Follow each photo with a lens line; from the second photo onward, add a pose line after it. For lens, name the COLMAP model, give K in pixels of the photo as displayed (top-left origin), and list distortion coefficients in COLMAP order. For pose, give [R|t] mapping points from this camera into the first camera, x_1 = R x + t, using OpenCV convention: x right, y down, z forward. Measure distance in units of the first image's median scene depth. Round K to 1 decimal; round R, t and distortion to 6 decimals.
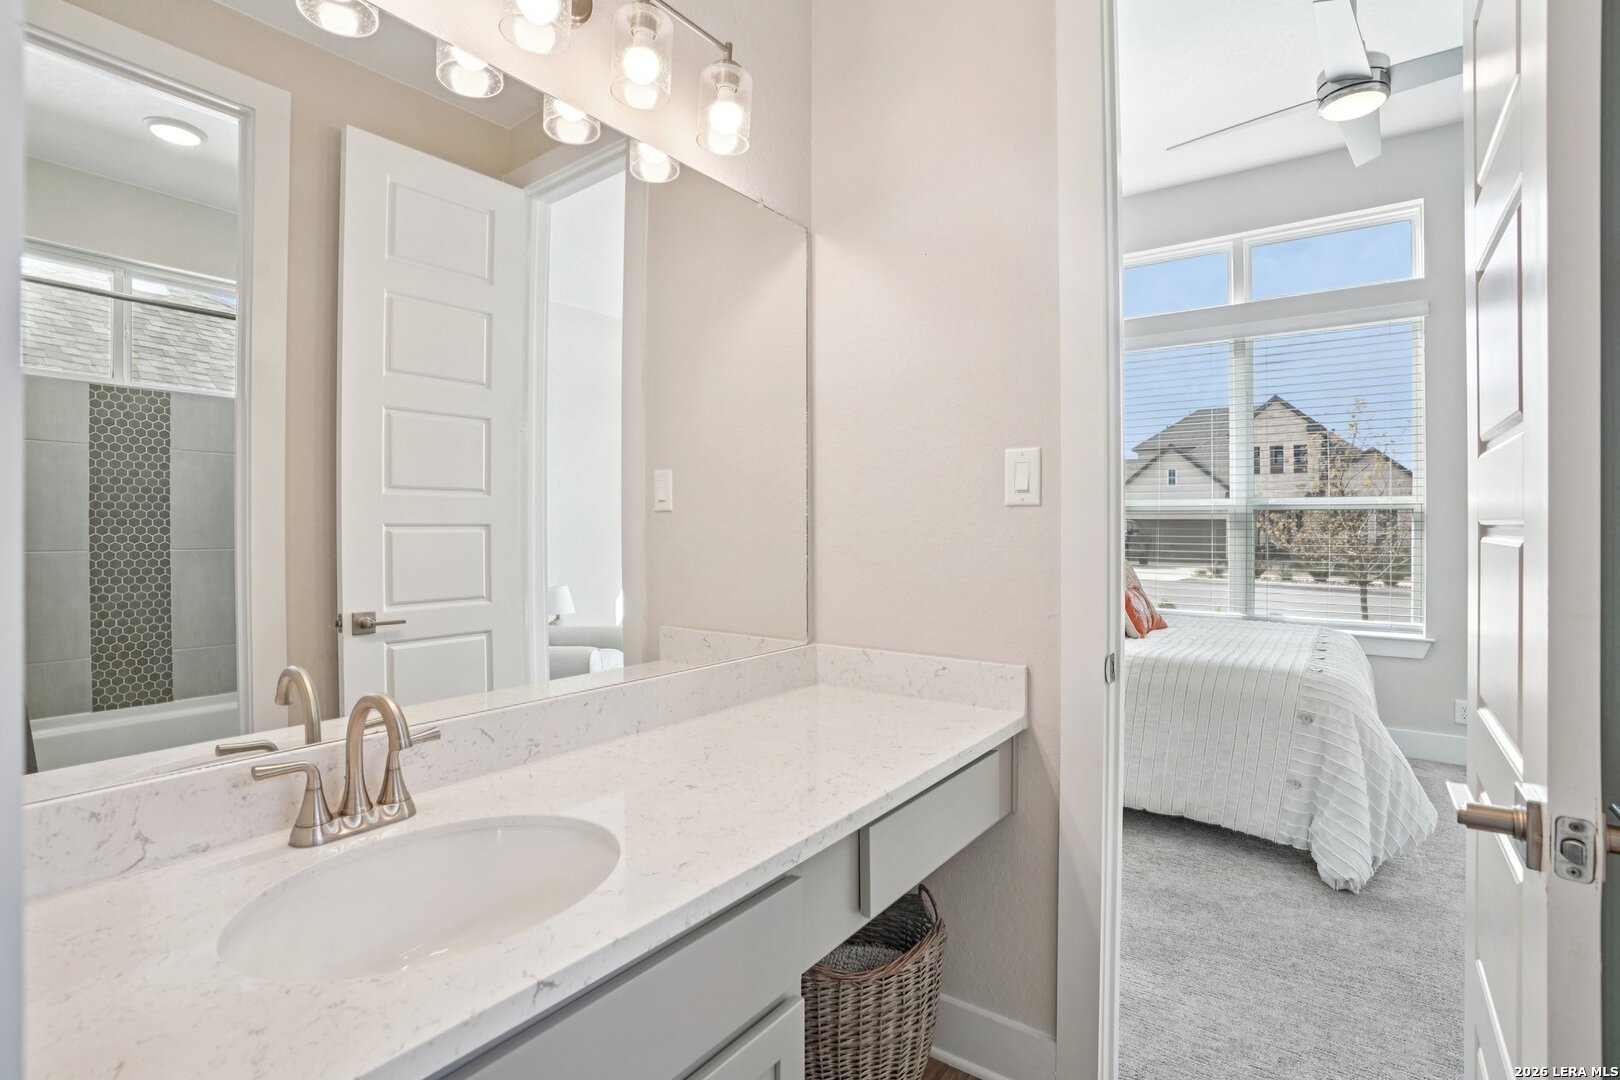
lens RADIAL K [[763.5, 0, 801.1], [0, 763.5, 527.2], [0, 0, 1]] dist [-0.059962, 0.030727]
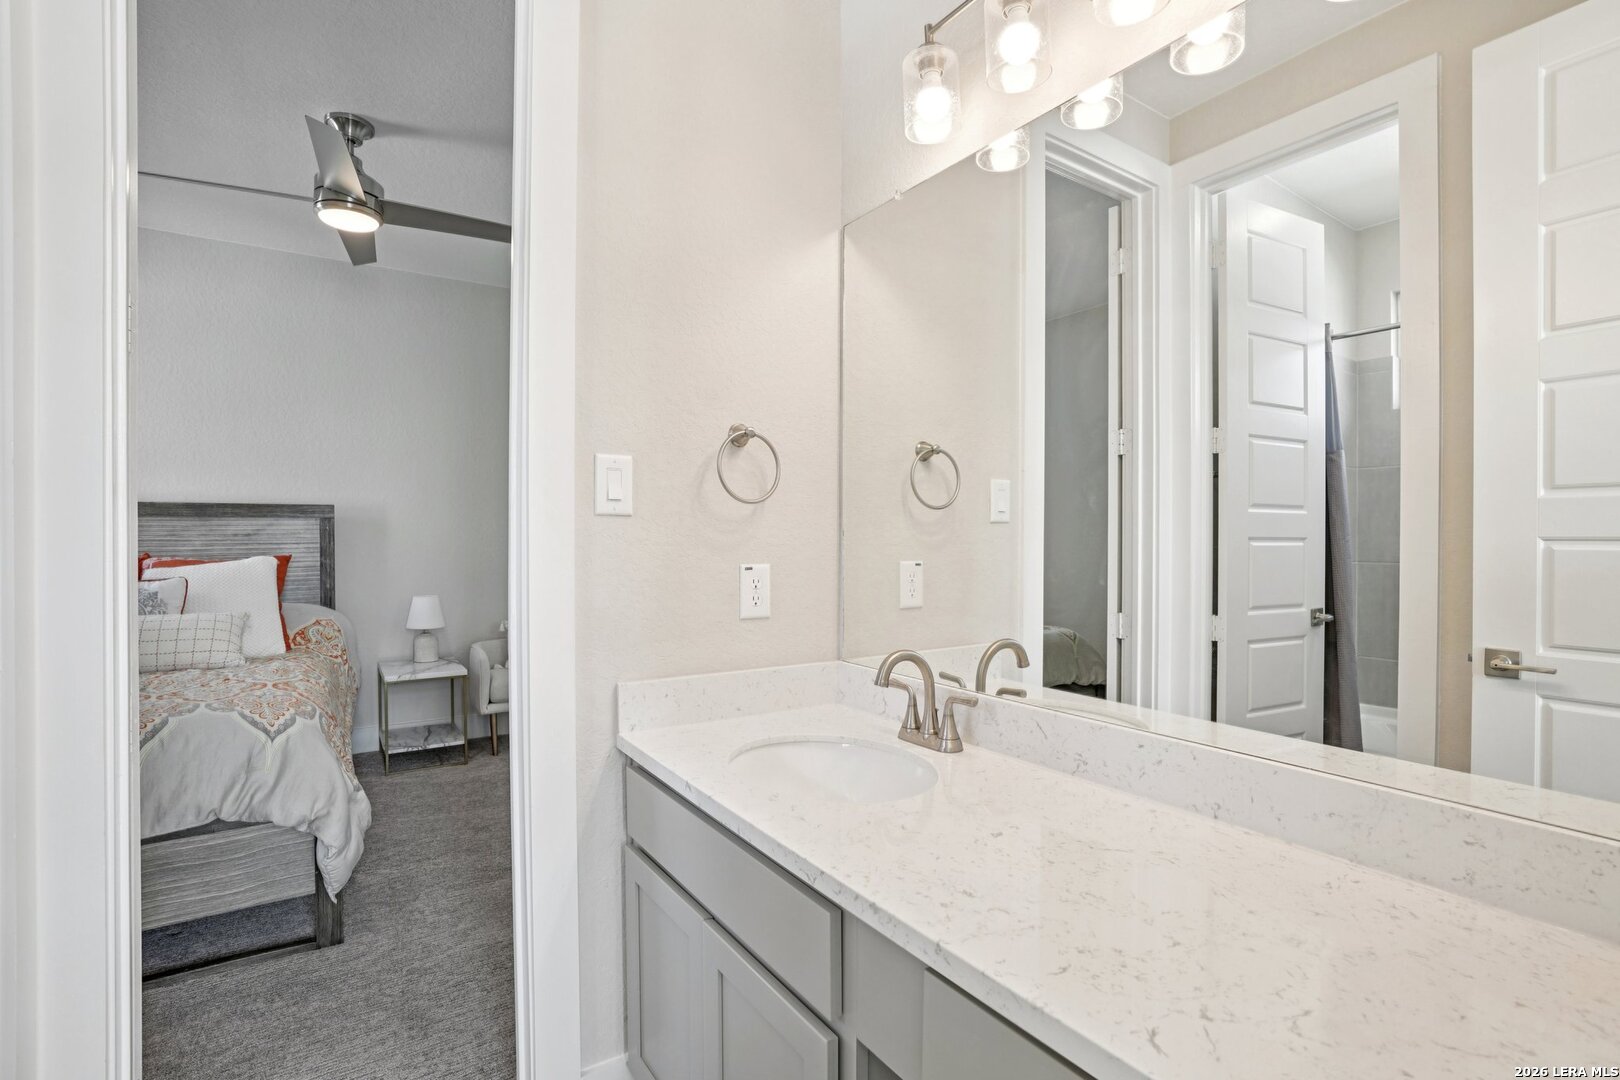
lens RADIAL K [[738.2, 0, 796.0], [0, 738.2, 544.5], [0, 0, 1]] dist [-0.052648, 0.019760]
pose [[-0.341488, 0.001955, -0.939884, 0.585265], [-0.006395, 0.999970, 0.004403, 0.006612], [0.939864, 0.007514, -0.341466, 0.869406]]
